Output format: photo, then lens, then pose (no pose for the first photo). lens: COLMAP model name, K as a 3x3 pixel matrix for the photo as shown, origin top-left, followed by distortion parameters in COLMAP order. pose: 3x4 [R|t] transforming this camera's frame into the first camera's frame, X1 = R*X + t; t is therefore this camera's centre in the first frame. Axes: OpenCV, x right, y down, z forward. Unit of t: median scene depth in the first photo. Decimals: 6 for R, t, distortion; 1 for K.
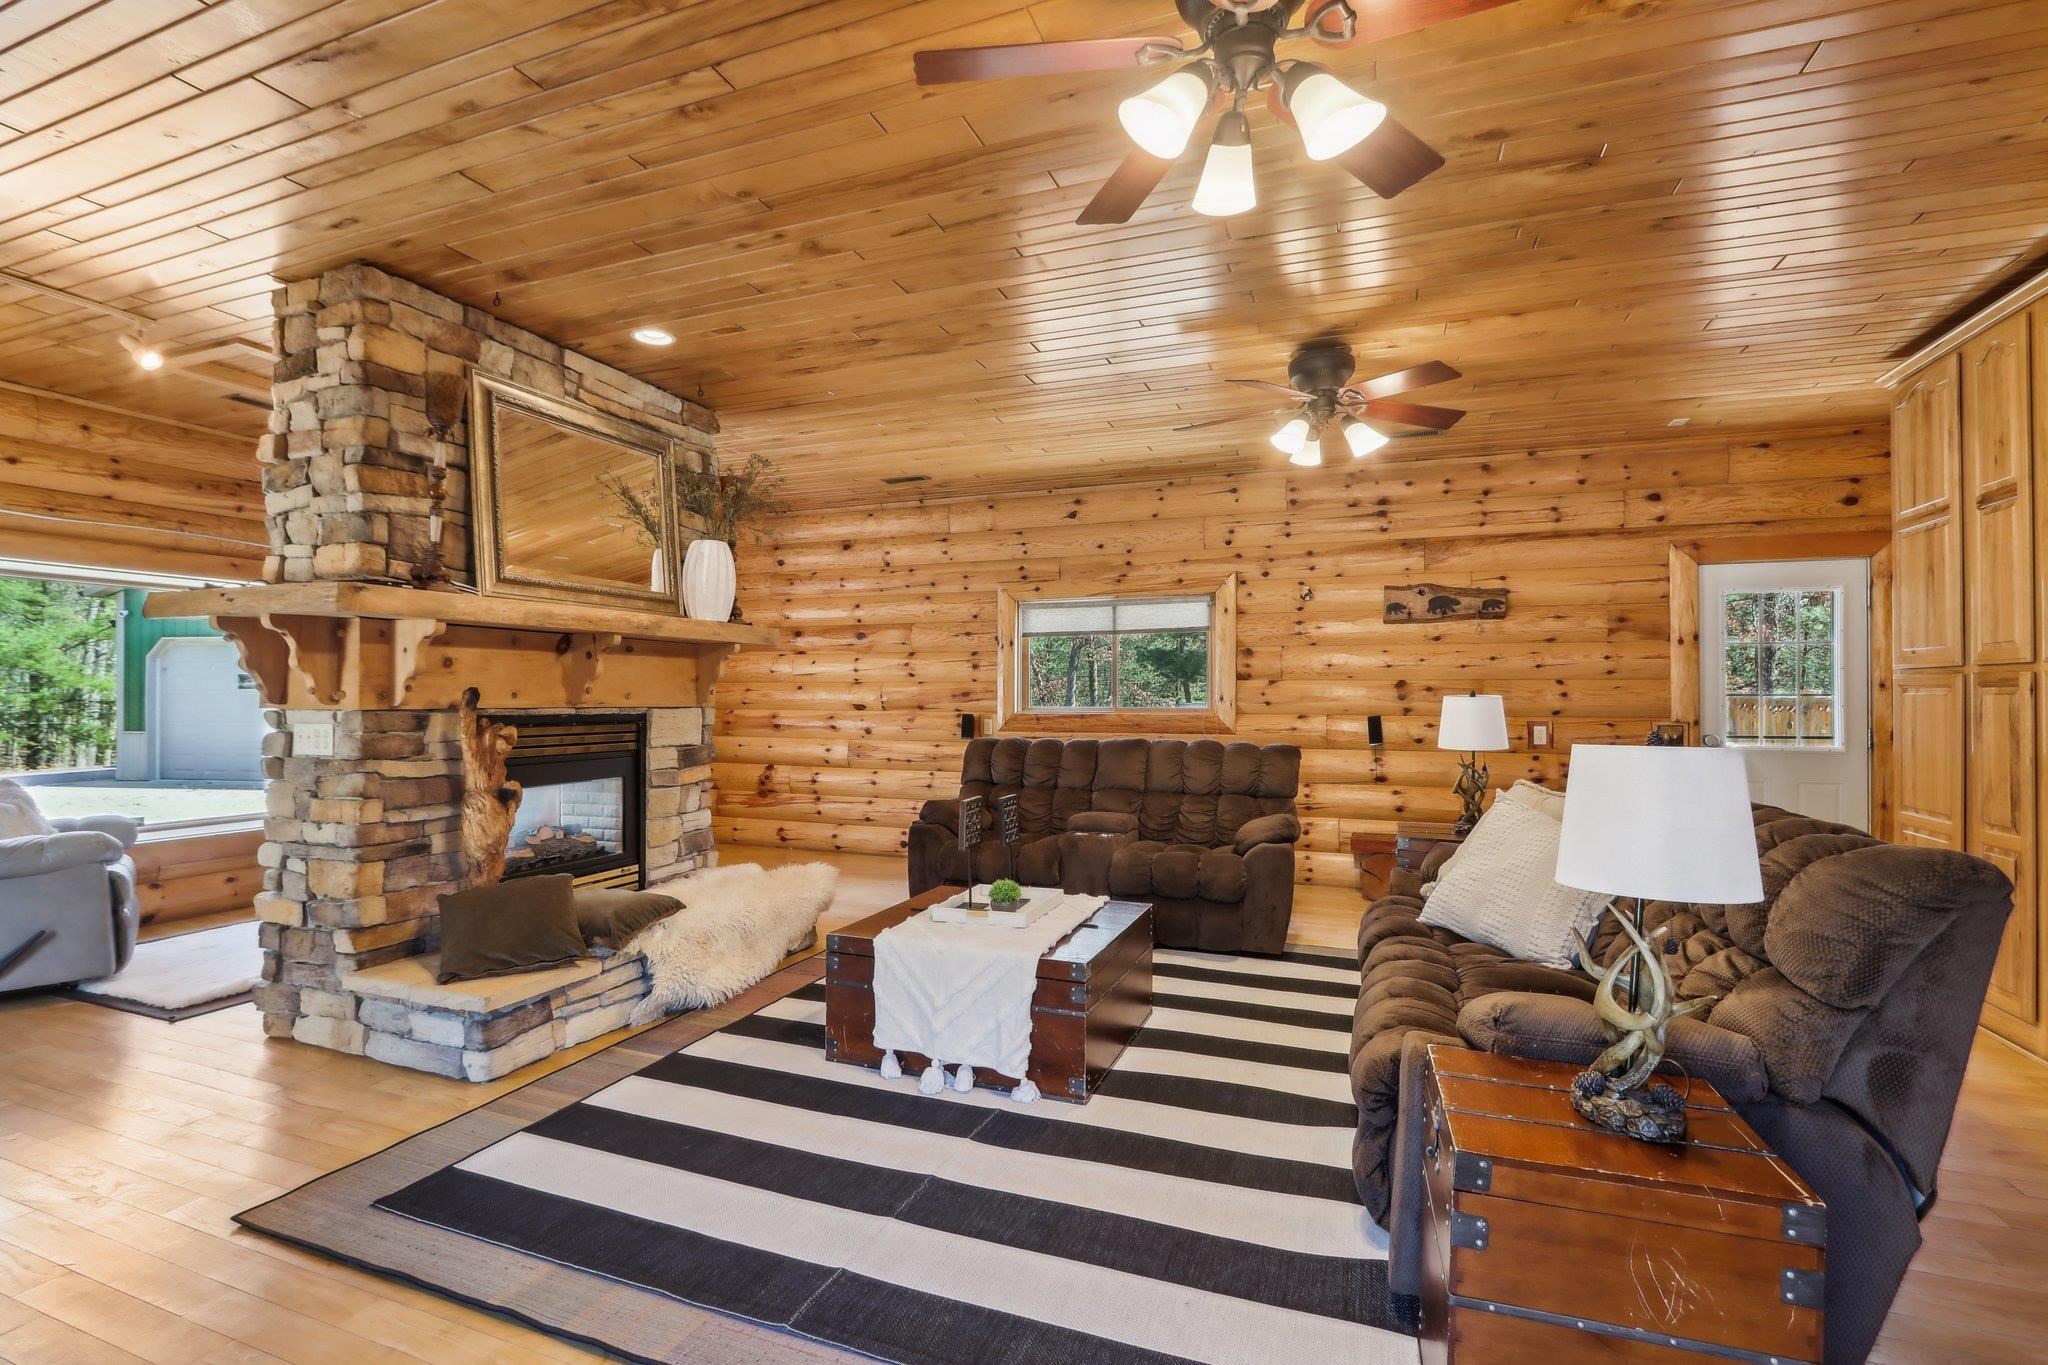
lens RADIAL K [[962.0, 0, 1005.8], [0, 962.0, 685.7], [0, 0, 1]] dist [-0.025313, 0.003389]
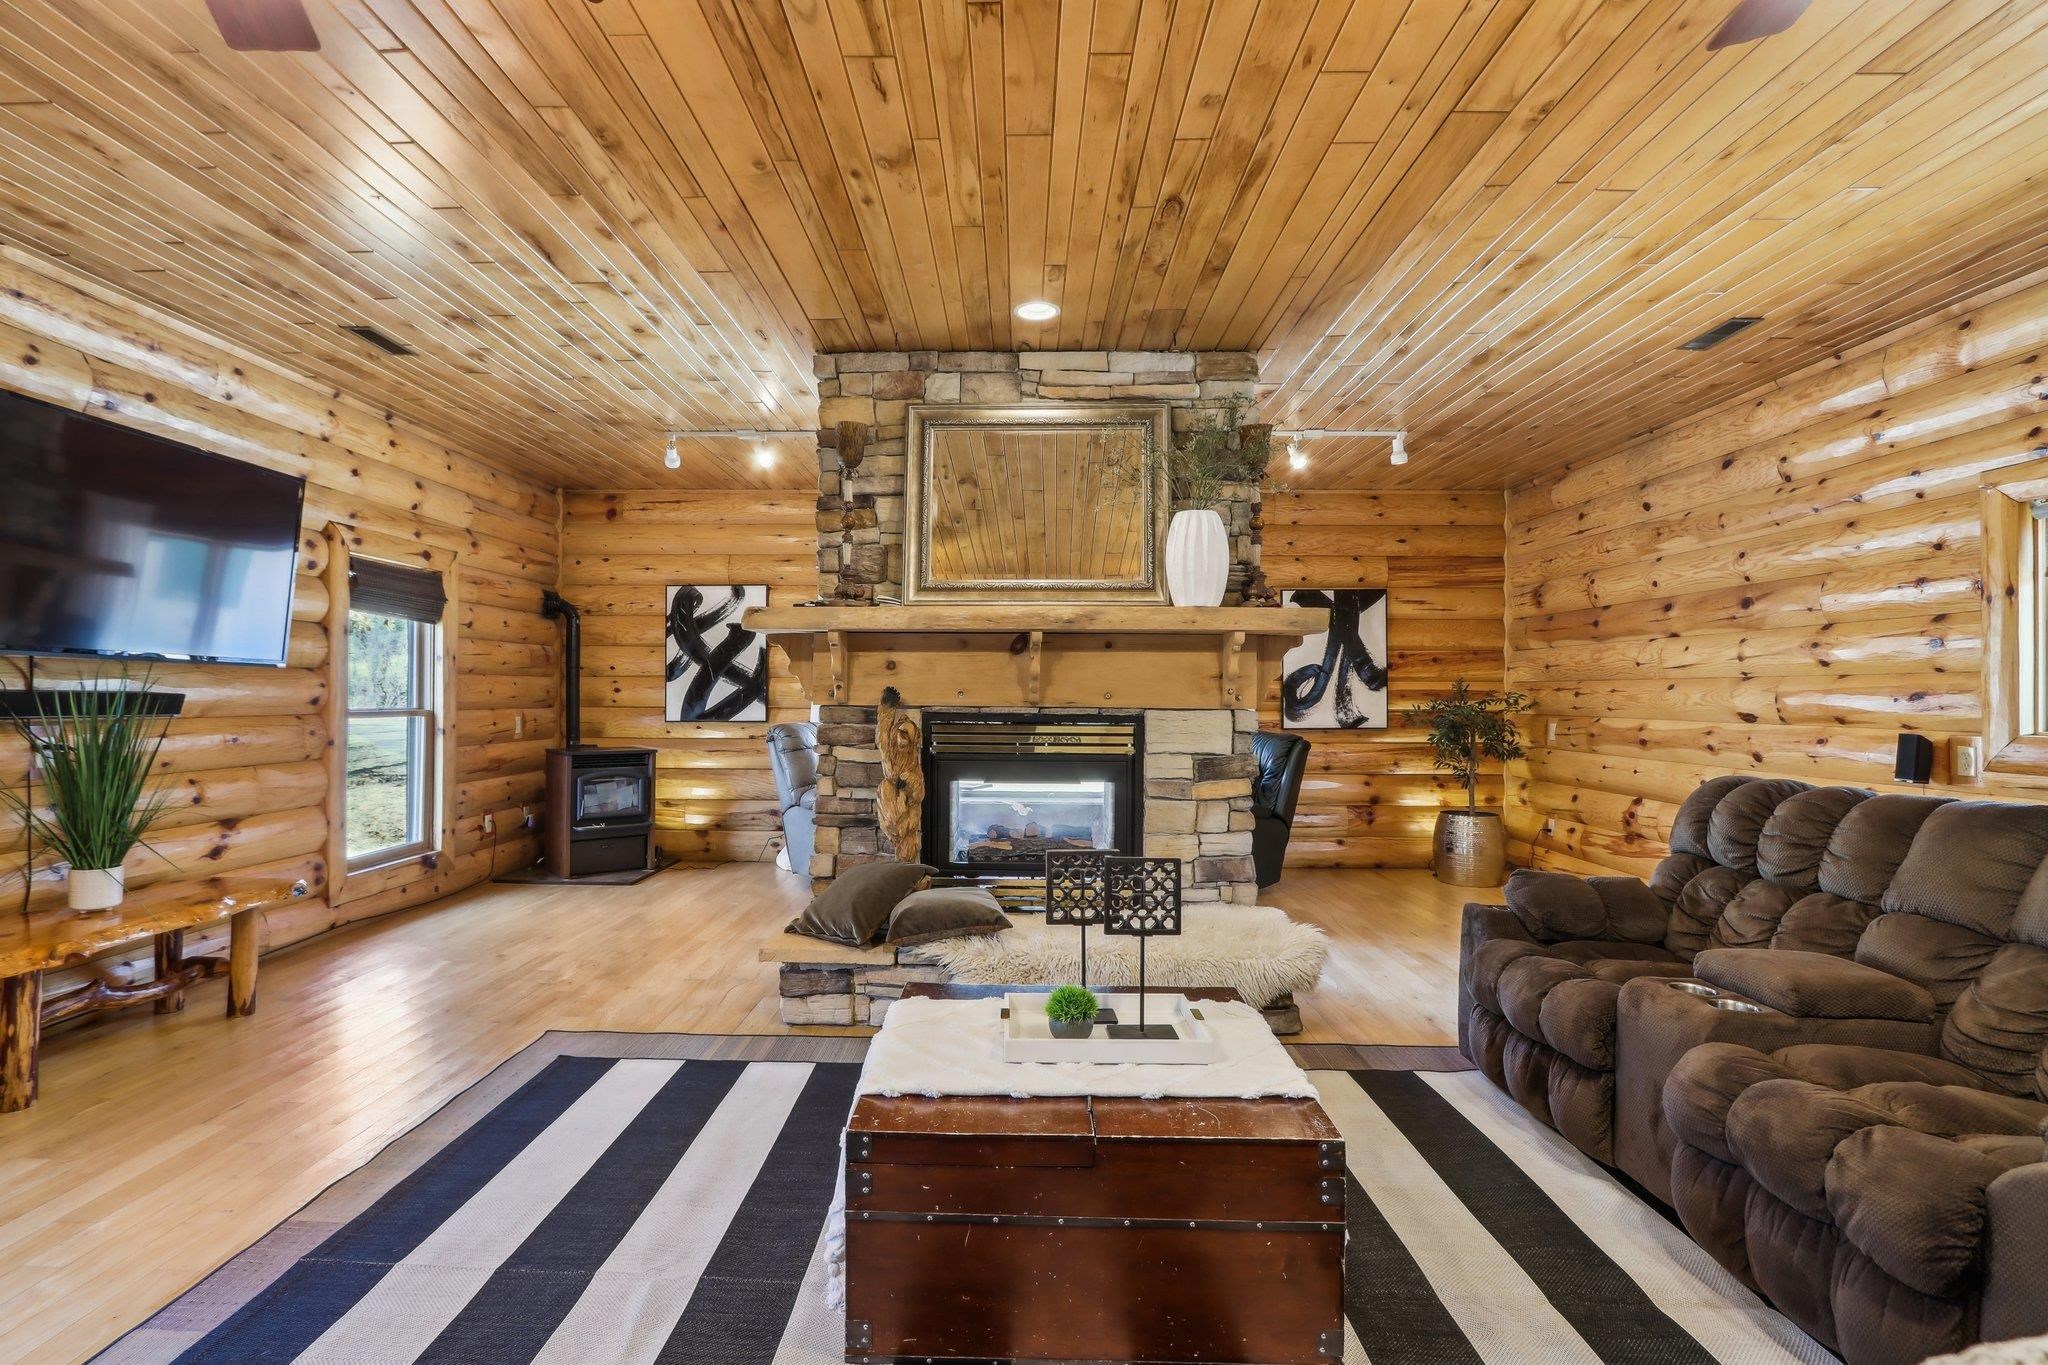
lens RADIAL K [[962.0, 0, 1011.9], [0, 962.0, 691.1], [0, 0, 1]] dist [-0.025313, 0.003389]
pose [[0.337227, -0.005555, -0.941407, 0.453473], [0.004376, 0.999981, -0.004333, 0.010099], [0.941413, -0.002658, 0.337245, 0.596832]]
